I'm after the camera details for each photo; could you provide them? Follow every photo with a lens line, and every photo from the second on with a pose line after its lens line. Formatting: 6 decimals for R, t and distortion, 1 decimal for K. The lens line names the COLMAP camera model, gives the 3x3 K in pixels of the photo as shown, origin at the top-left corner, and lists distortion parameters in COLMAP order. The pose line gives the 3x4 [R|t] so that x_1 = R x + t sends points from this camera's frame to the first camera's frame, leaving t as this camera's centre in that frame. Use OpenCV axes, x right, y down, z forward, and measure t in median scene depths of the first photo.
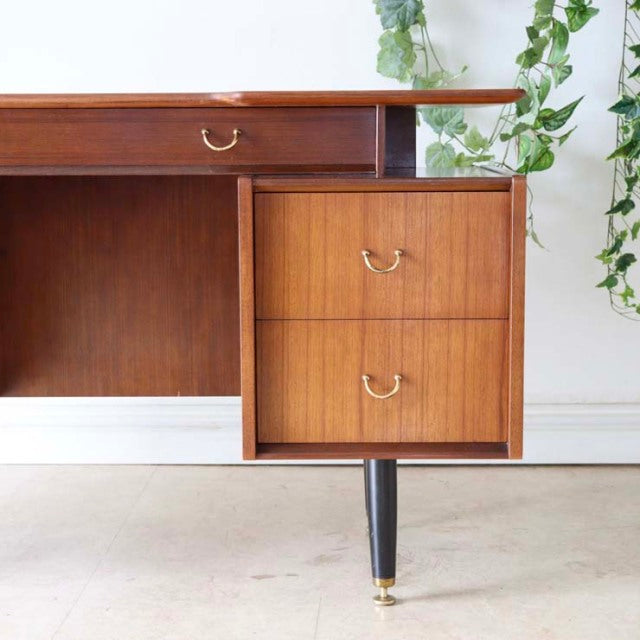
lens RADIAL K [[1299.7, 0, 320.0], [0, 1299.7, 320.0], [0, 0, 1]] dist [-0.058497, 0.534209]
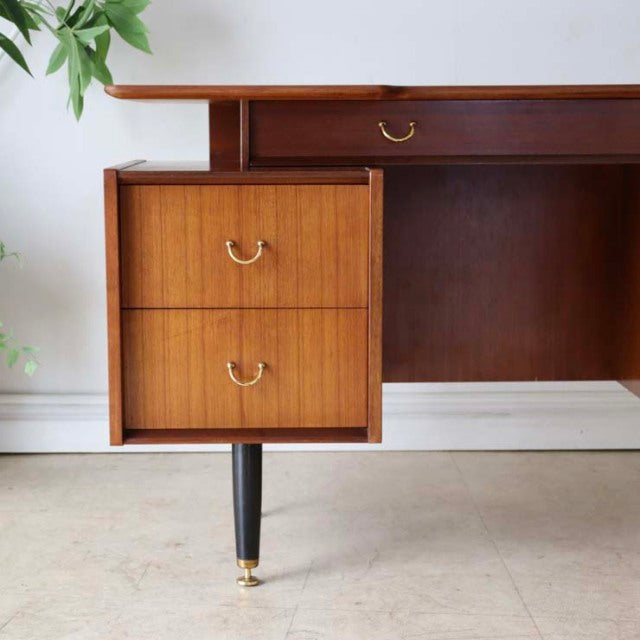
lens RADIAL K [[1299.7, 0, 320.0], [0, 1299.7, 320.0], [0, 0, 1]] dist [-0.058497, 0.534209]
pose [[0.999706, -0.001733, 0.024178, -0.380567], [0.001649, 0.999992, 0.003534, 0.008216], [-0.024184, -0.003493, 0.999701, -0.029780]]
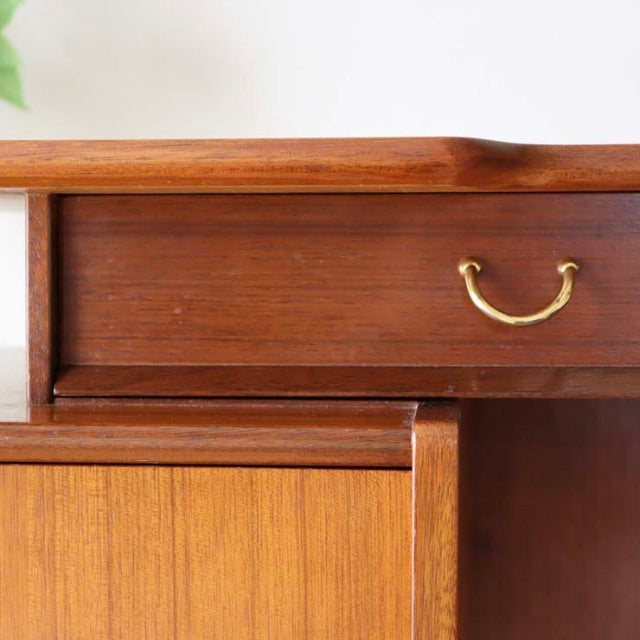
lens RADIAL K [[1413.7, 0, 319.3], [0, 1413.7, 336.4], [0, 0, 1]] dist [0.036077, 0.391686]
pose [[0.994225, 0.008877, -0.106947, -0.305530], [-0.017964, 0.996278, -0.084305, -0.095451], [0.105801, 0.085739, 0.990684, 0.644577]]
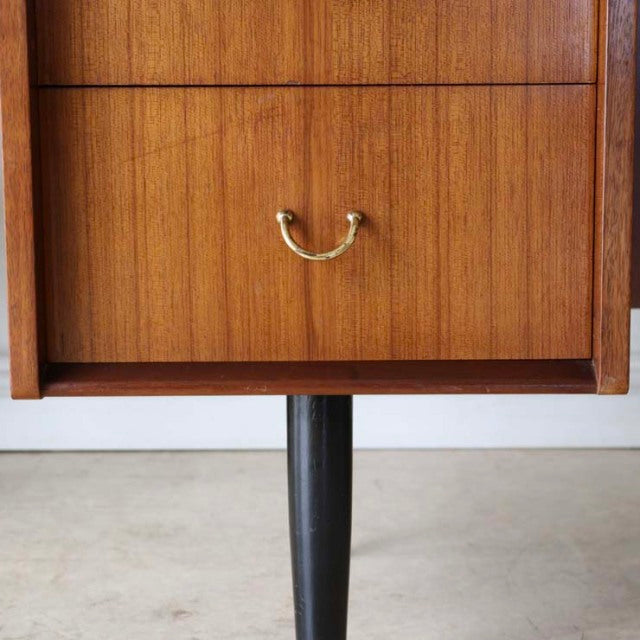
lens RADIAL K [[1341.6, 0, 320.0], [0, 1341.6, 320.0], [0, 0, 1]] dist [-0.007291, 0.351826]
pose [[0.999904, -0.003177, -0.013459, -0.407317], [0.002937, 0.999836, -0.017859, 0.091104], [0.013513, 0.017817, 0.999750, 0.524322]]
